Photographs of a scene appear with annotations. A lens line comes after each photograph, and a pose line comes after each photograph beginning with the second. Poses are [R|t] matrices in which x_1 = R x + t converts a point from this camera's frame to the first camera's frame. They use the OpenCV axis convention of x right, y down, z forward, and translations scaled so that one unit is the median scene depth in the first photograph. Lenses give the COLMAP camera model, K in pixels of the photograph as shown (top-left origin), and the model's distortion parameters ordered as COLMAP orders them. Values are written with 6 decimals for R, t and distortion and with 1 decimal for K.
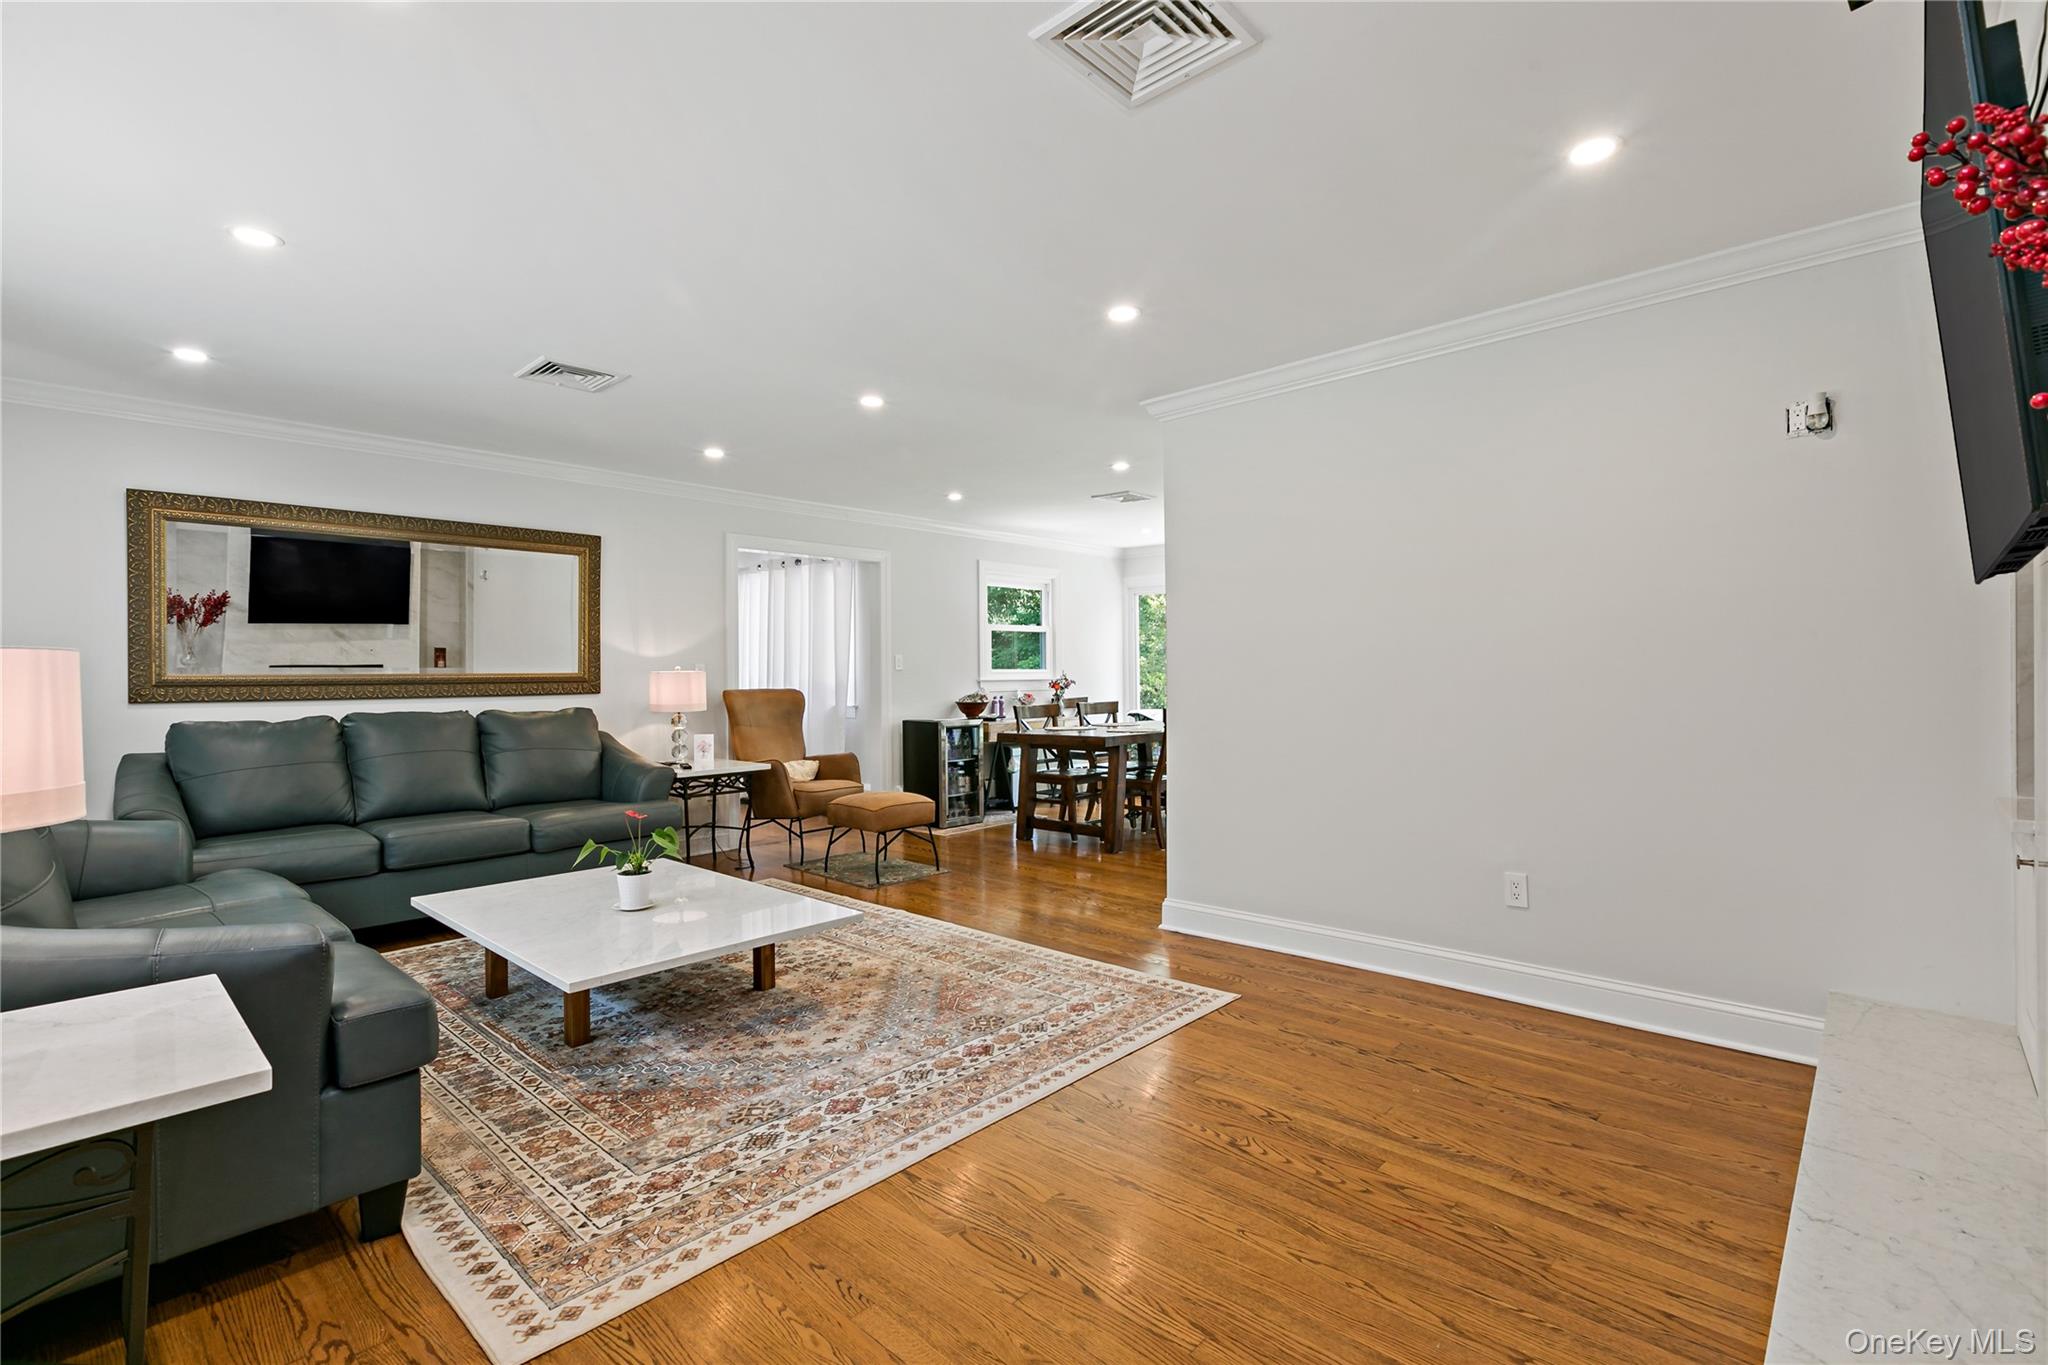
lens RADIAL K [[930.9, 0, 1014.8], [0, 930.9, 674.2], [0, 0, 1]] dist [-0.001719, -0.000123]
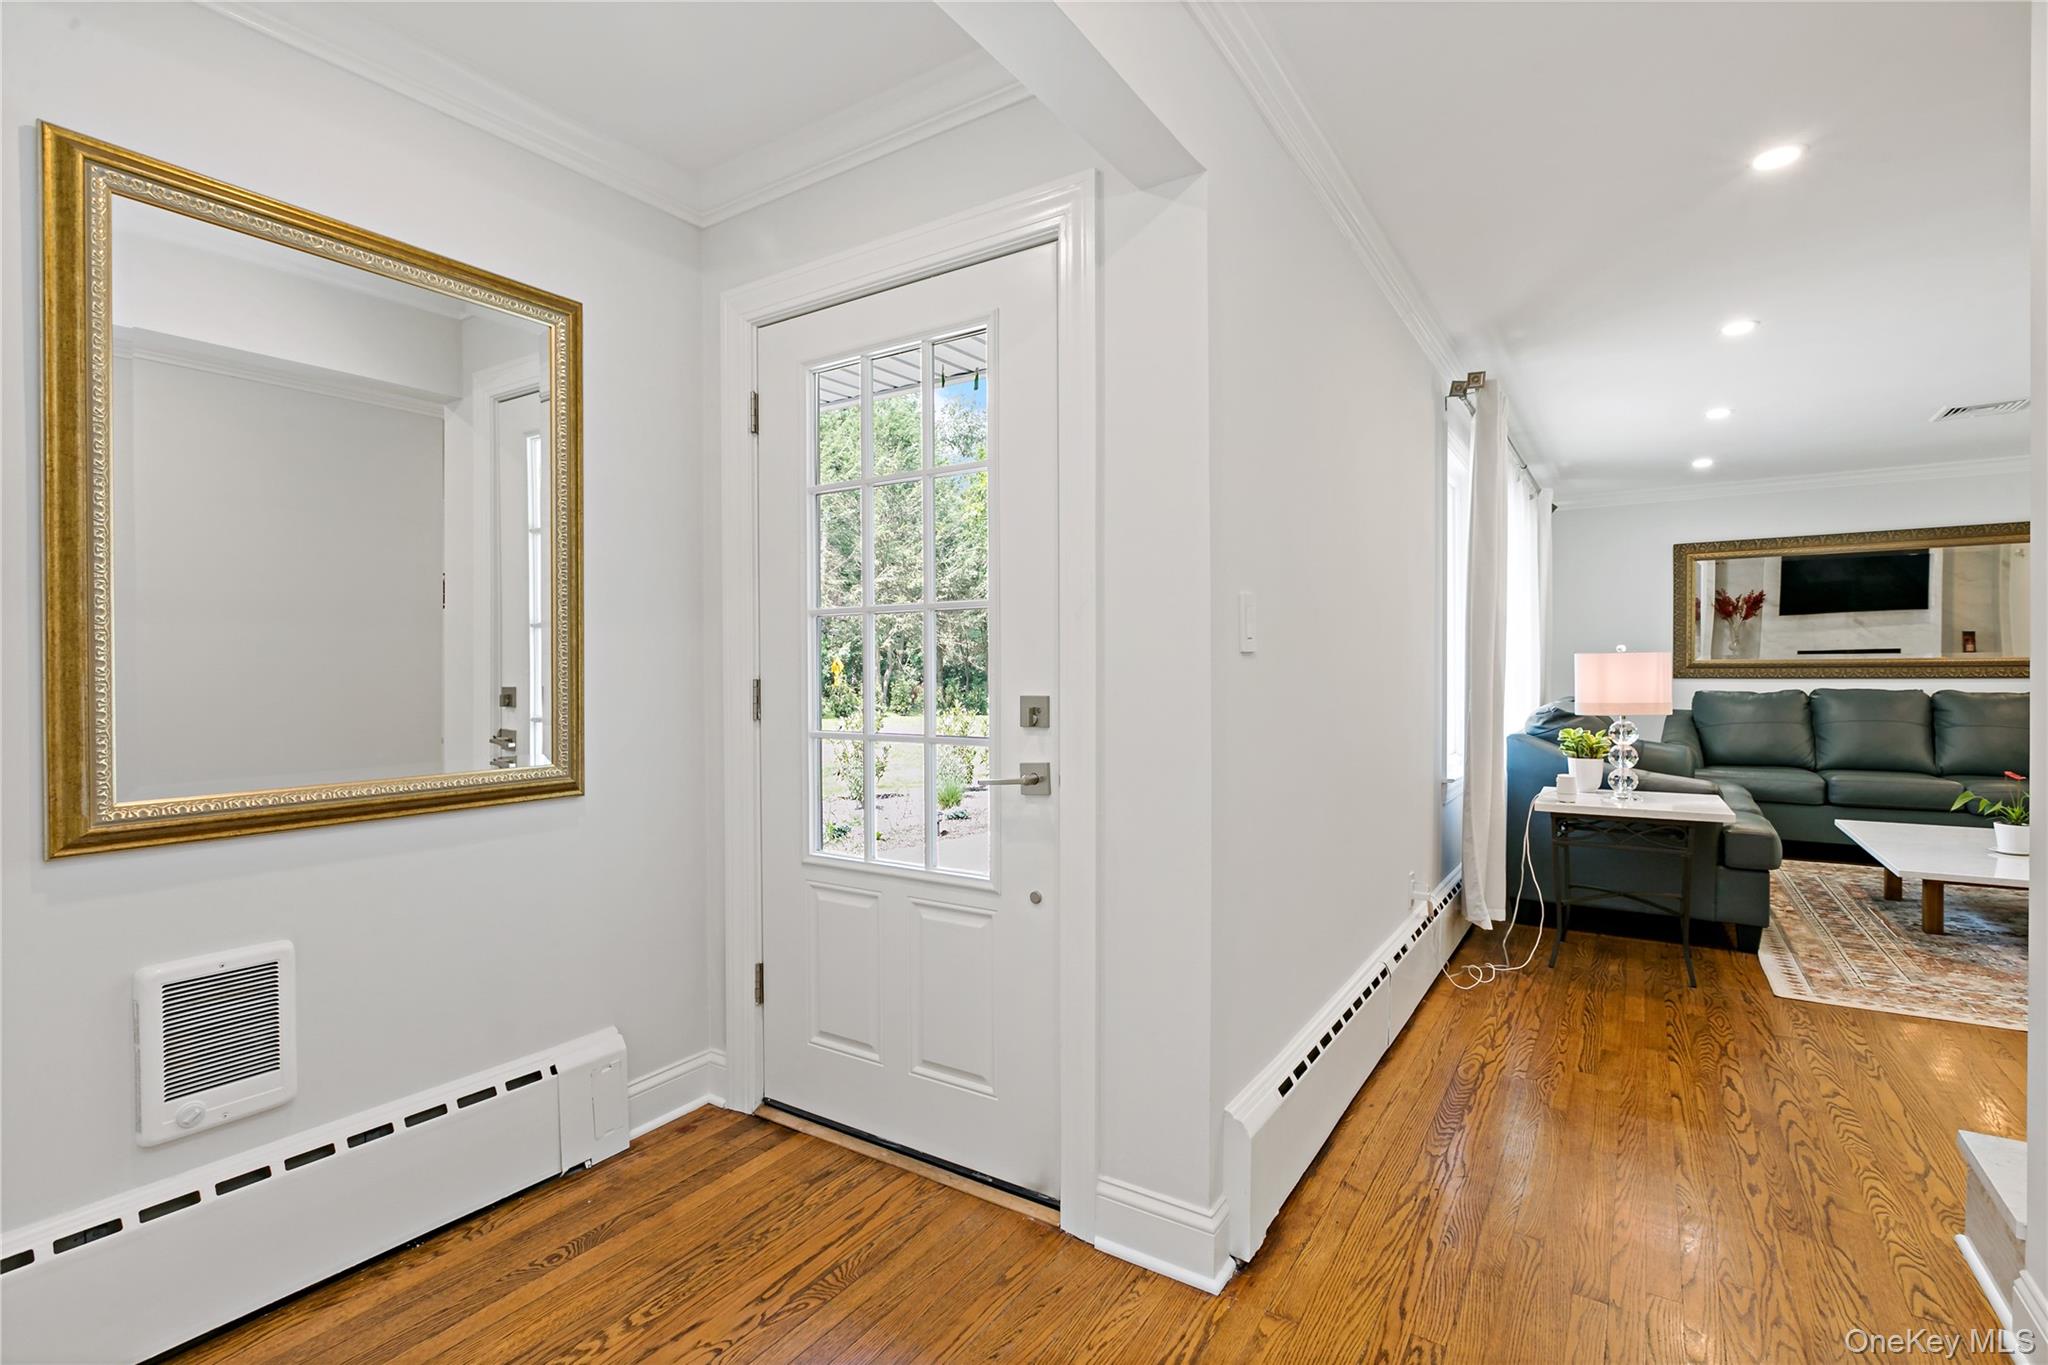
lens RADIAL K [[950.8, 0, 1020.3], [0, 950.8, 674.2], [0, 0, 1]] dist [-0.002100, -0.000007]
pose [[0.172264, 0.019141, -0.984865, 0.429182], [0.000670, 0.999809, 0.019548, -0.006148], [0.985051, -0.004027, 0.172218, -0.359173]]
